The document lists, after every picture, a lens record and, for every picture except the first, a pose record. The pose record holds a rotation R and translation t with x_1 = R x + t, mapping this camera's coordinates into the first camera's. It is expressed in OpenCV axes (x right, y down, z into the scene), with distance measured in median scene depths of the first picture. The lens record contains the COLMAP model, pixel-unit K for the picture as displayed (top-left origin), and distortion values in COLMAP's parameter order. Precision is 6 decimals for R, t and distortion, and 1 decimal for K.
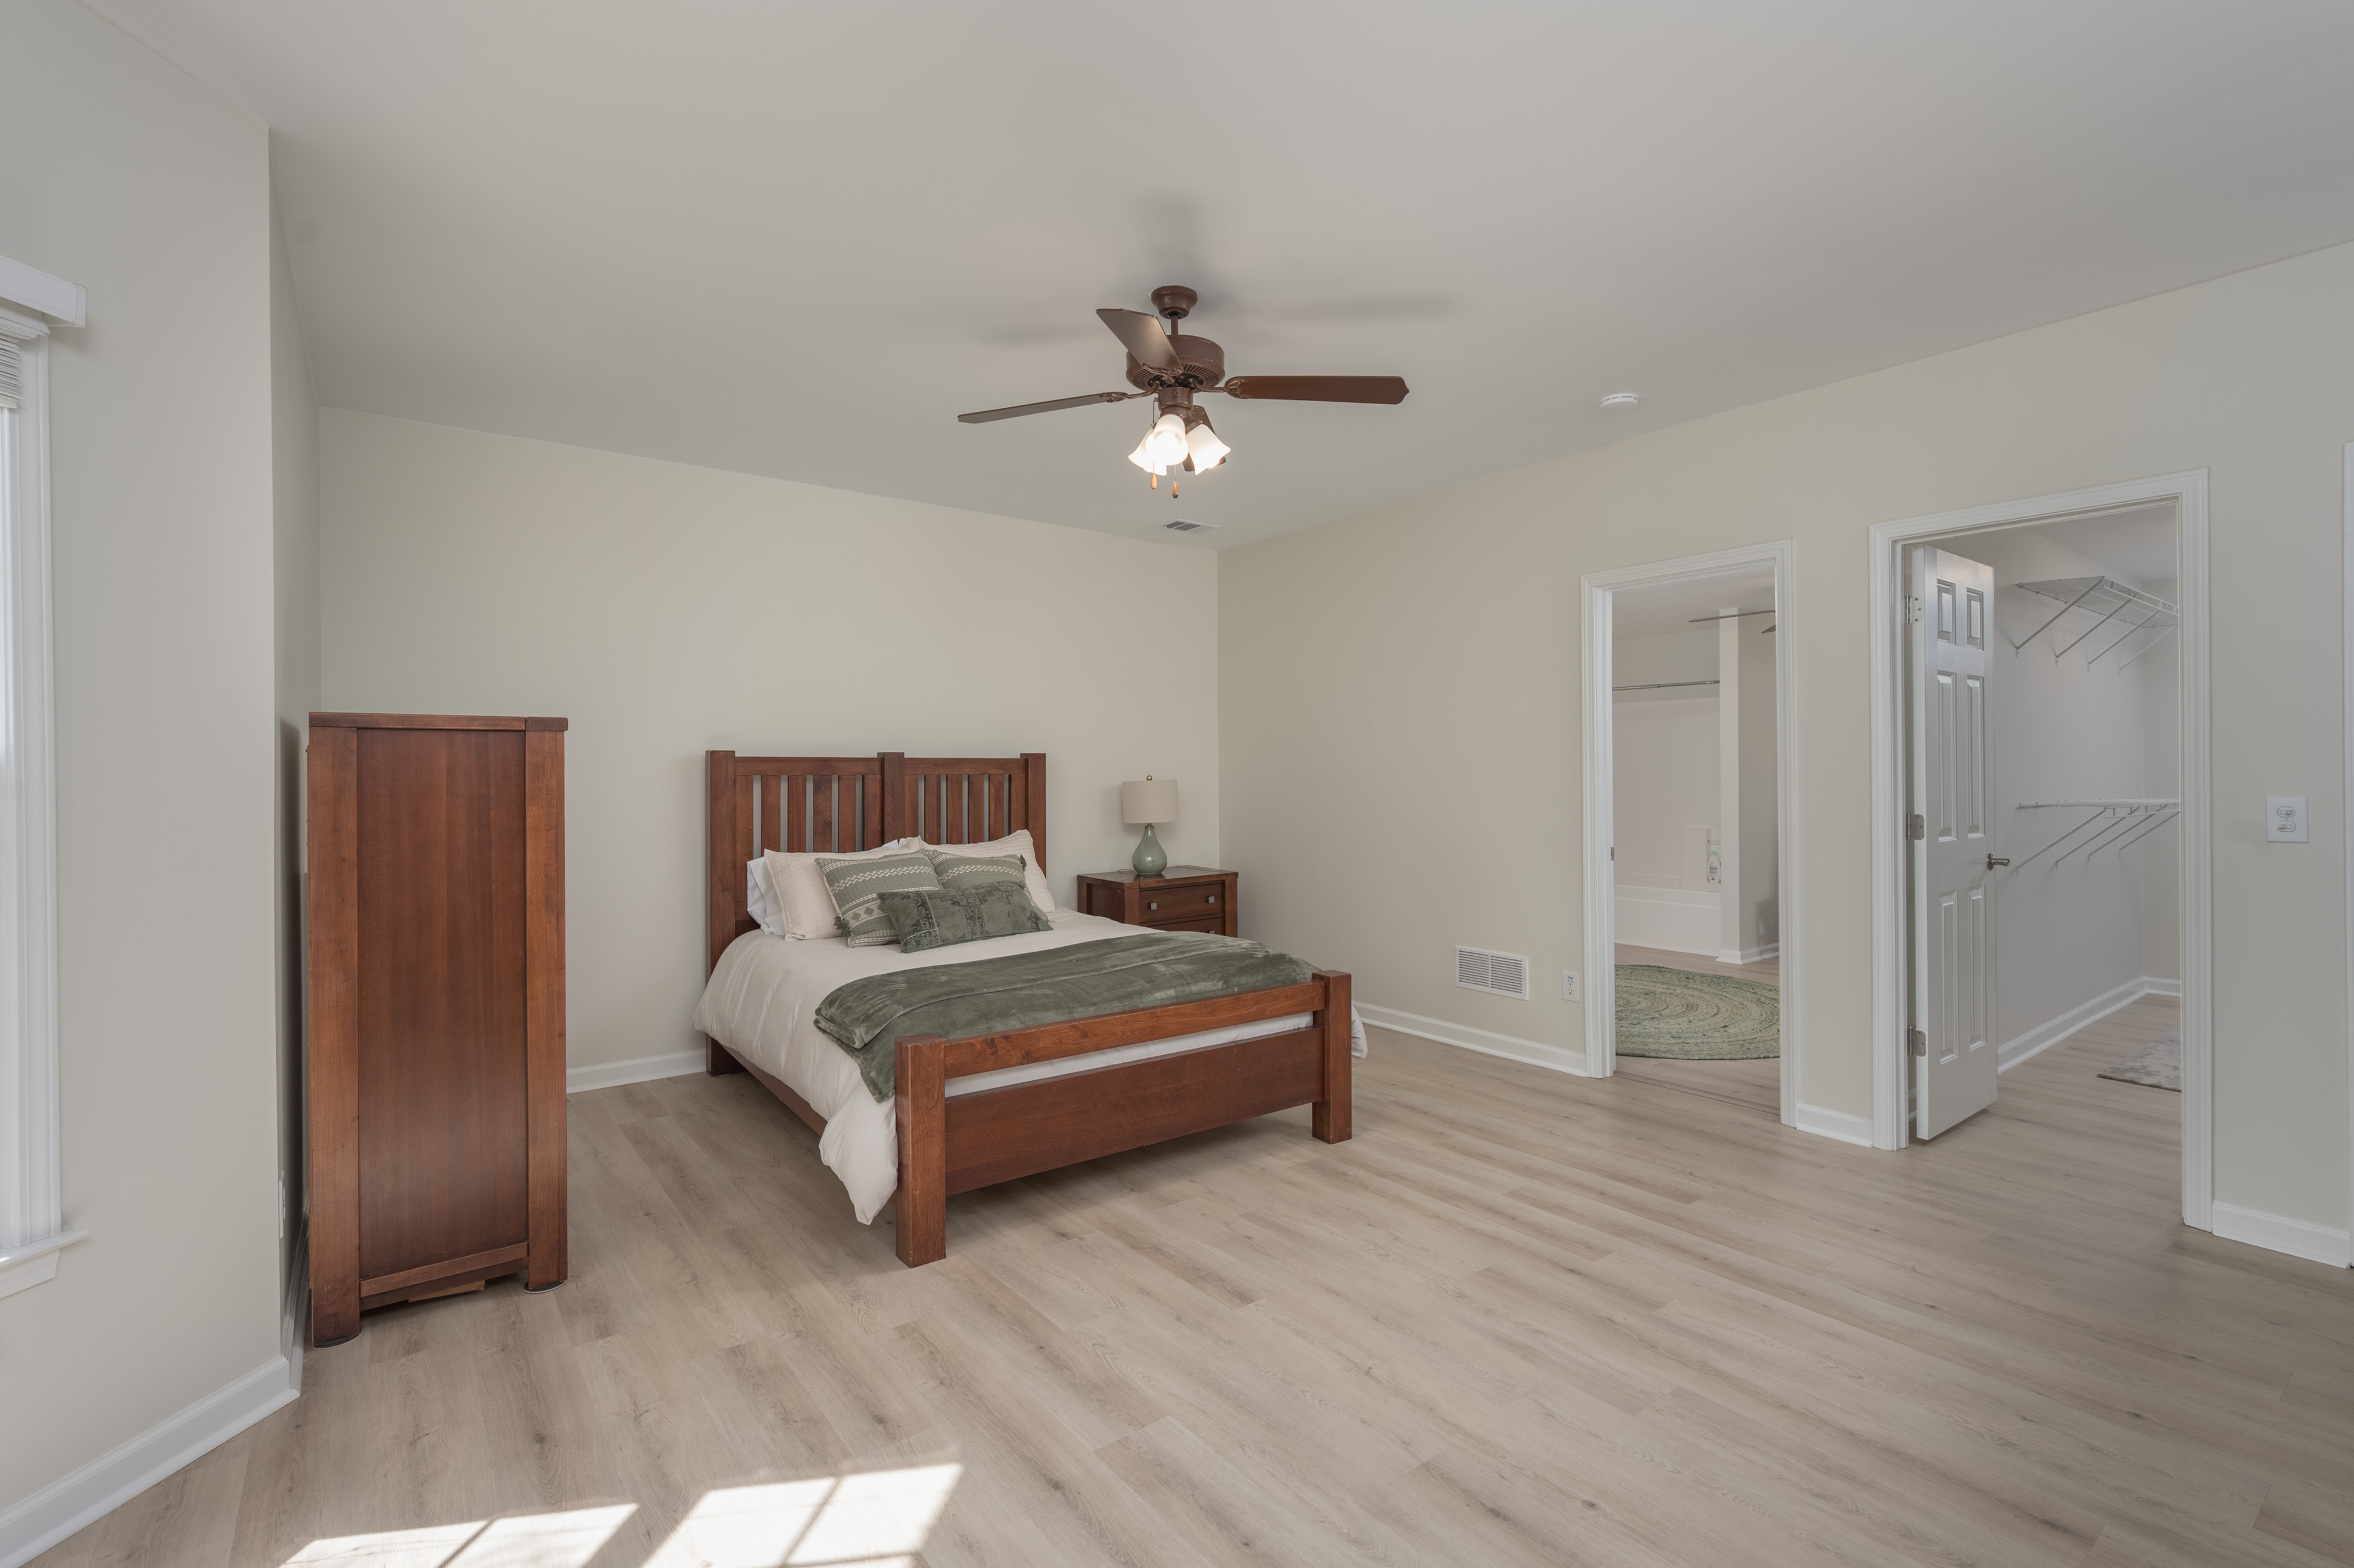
lens RADIAL K [[1061.3, 0, 1174.6], [0, 1061.3, 771.5], [0, 0, 1]] dist [-0.000157, -0.000025]
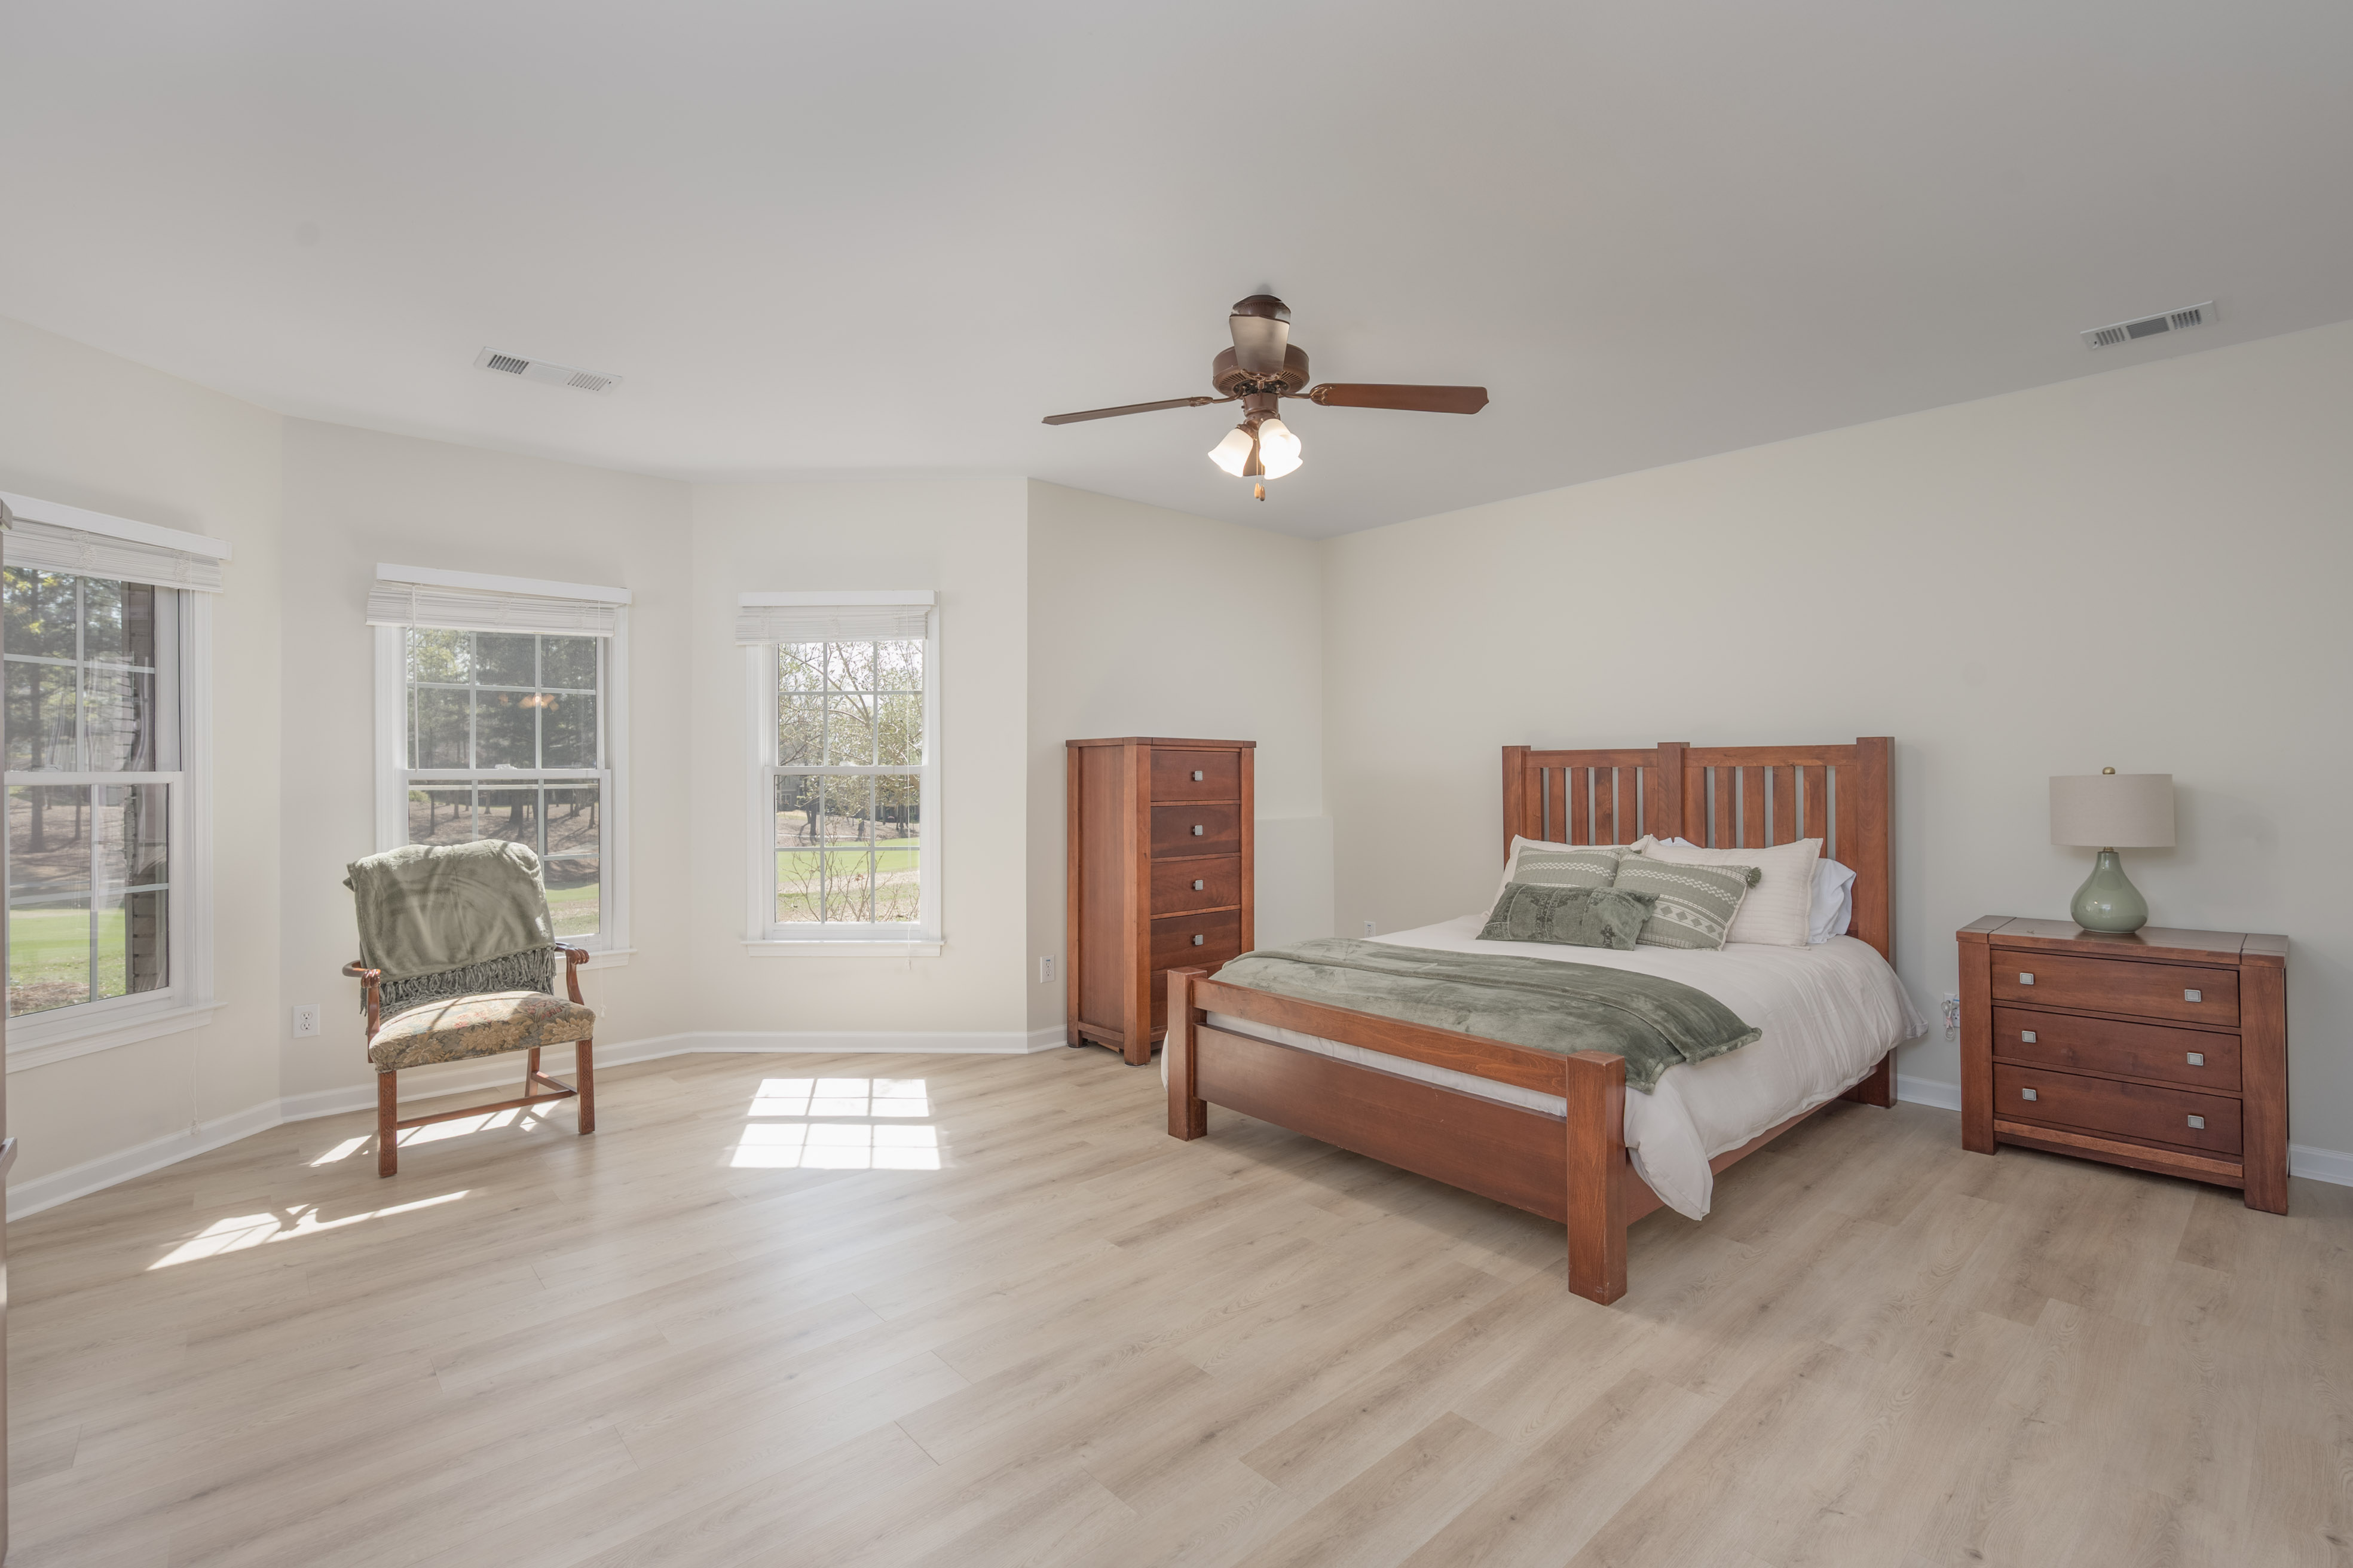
lens RADIAL K [[1060.8, 0, 1177.6], [0, 1060.8, 783.6], [0, 0, 1]] dist [-0.000157, -0.000025]
pose [[0.073321, 0.011691, -0.997240, 0.880099], [0.008613, 0.999887, 0.012355, 0.004035], [0.997271, -0.009495, 0.073212, 0.738275]]
